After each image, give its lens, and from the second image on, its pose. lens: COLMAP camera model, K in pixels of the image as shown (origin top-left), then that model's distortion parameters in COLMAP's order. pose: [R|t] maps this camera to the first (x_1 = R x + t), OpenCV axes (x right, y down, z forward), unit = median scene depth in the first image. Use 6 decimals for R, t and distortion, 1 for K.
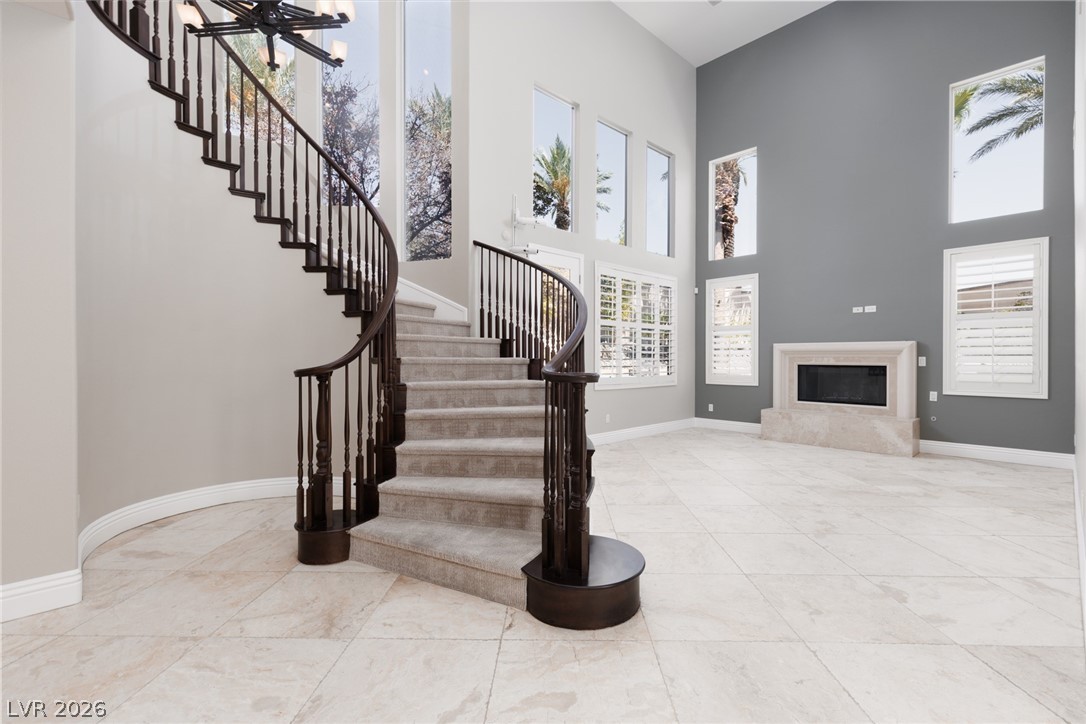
lens RADIAL K [[484.6, 0, 547.9], [0, 484.6, 360.6], [0, 0, 1]] dist [0.008748, 0.000127]
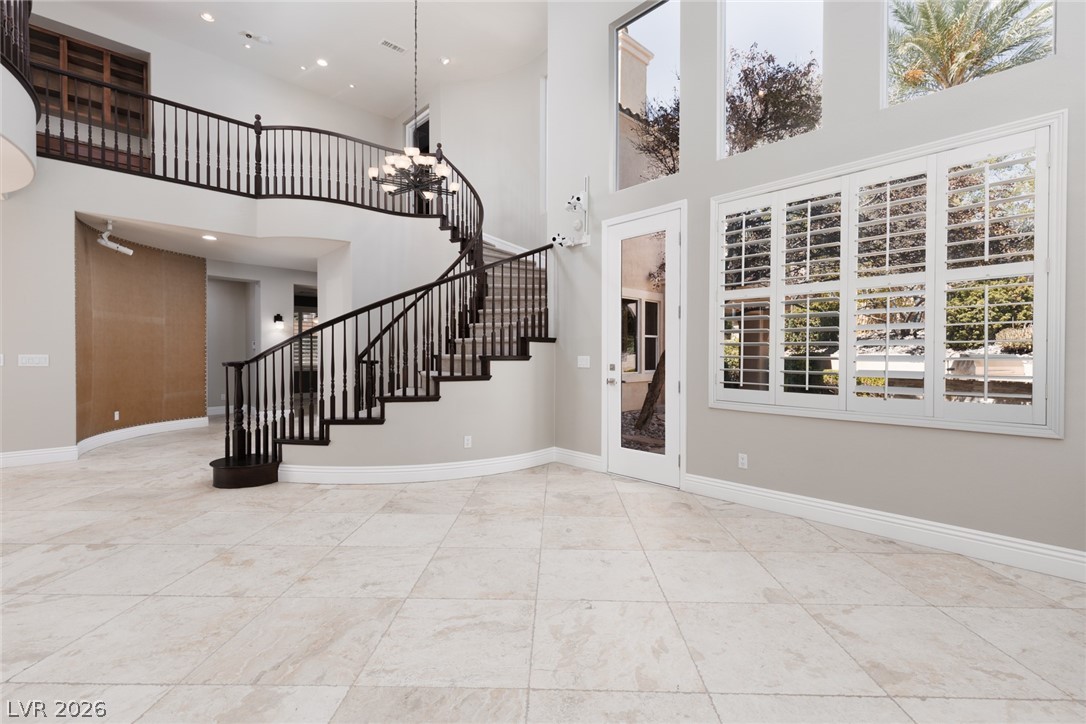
lens RADIAL K [[484.6, 0, 550.1], [0, 484.6, 361.1], [0, 0, 1]] dist [0.008748, 0.000127]
pose [[-0.001640, 0.006196, -0.999979, 1.339778], [-0.006951, 0.999957, 0.006208, -0.002411], [0.999974, 0.006961, -0.001596, 1.476735]]
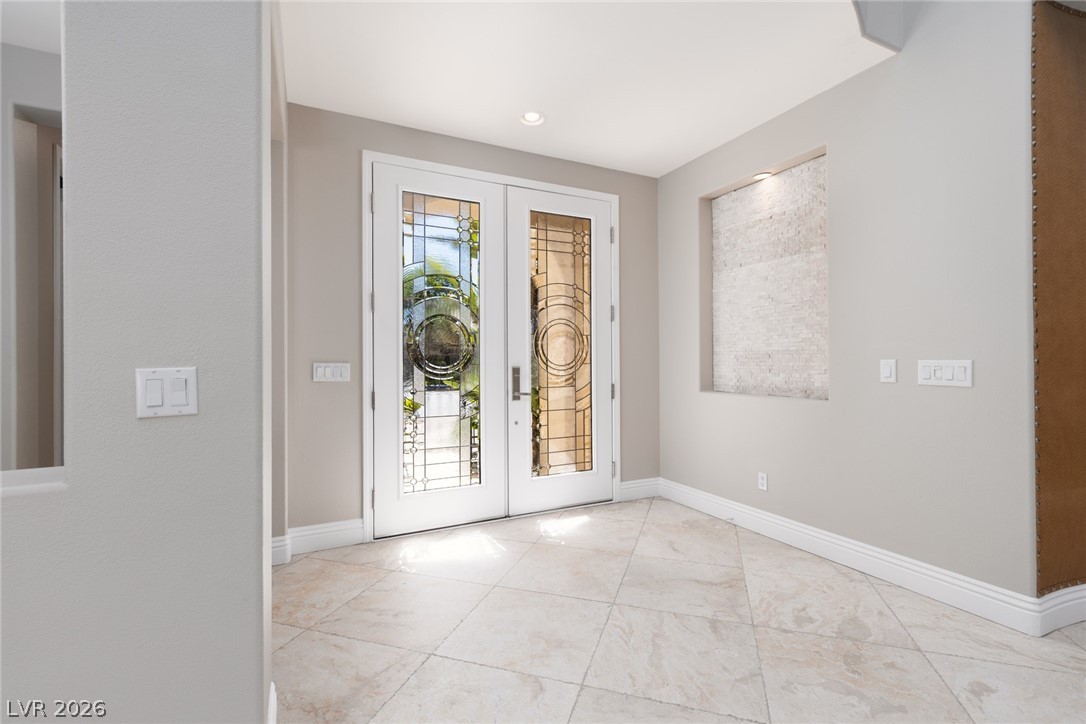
lens RADIAL K [[484.6, 0, 546.1], [0, 484.6, 359.7], [0, 0, 1]] dist [0.008748, 0.000127]
pose [[-0.956531, -0.001191, 0.291630, 0.176601], [0.000702, 0.999979, 0.006387, -0.006416], [-0.291631, 0.006315, -0.956510, 0.702728]]
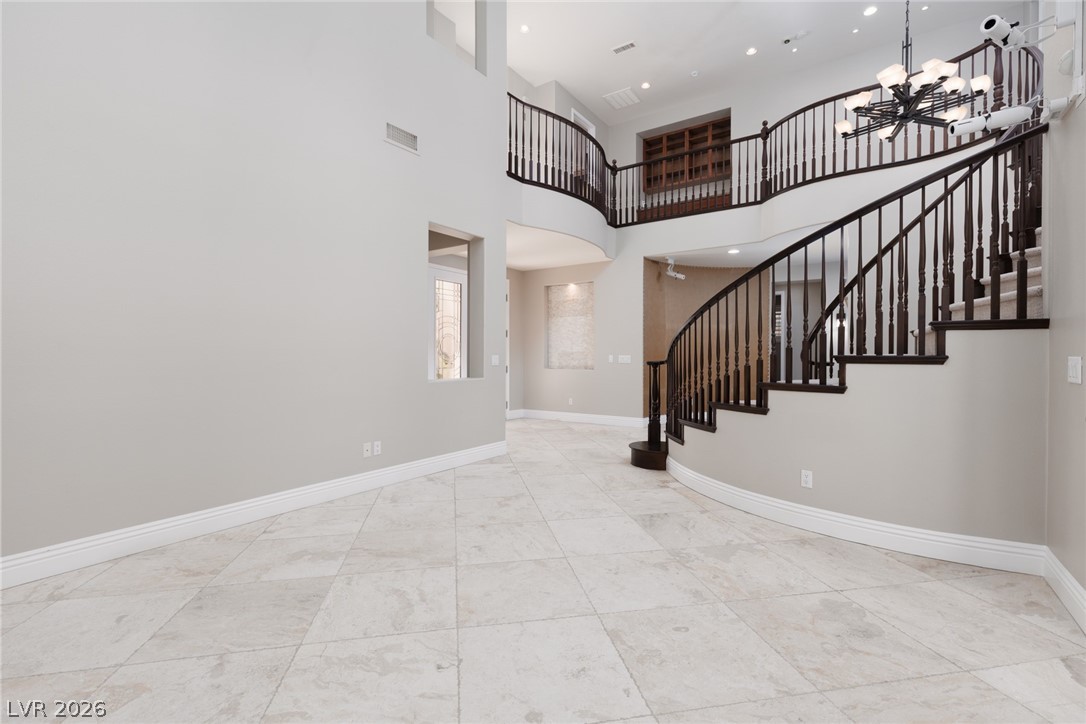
lens RADIAL K [[484.6, 0, 542.9], [0, 484.6, 357.7], [0, 0, 1]] dist [0.008748, 0.000127]
pose [[-0.978453, -0.003603, -0.206437, 0.699073], [-0.005640, 0.999941, 0.009277, -0.009310], [0.206392, 0.010241, -0.978416, 2.059959]]
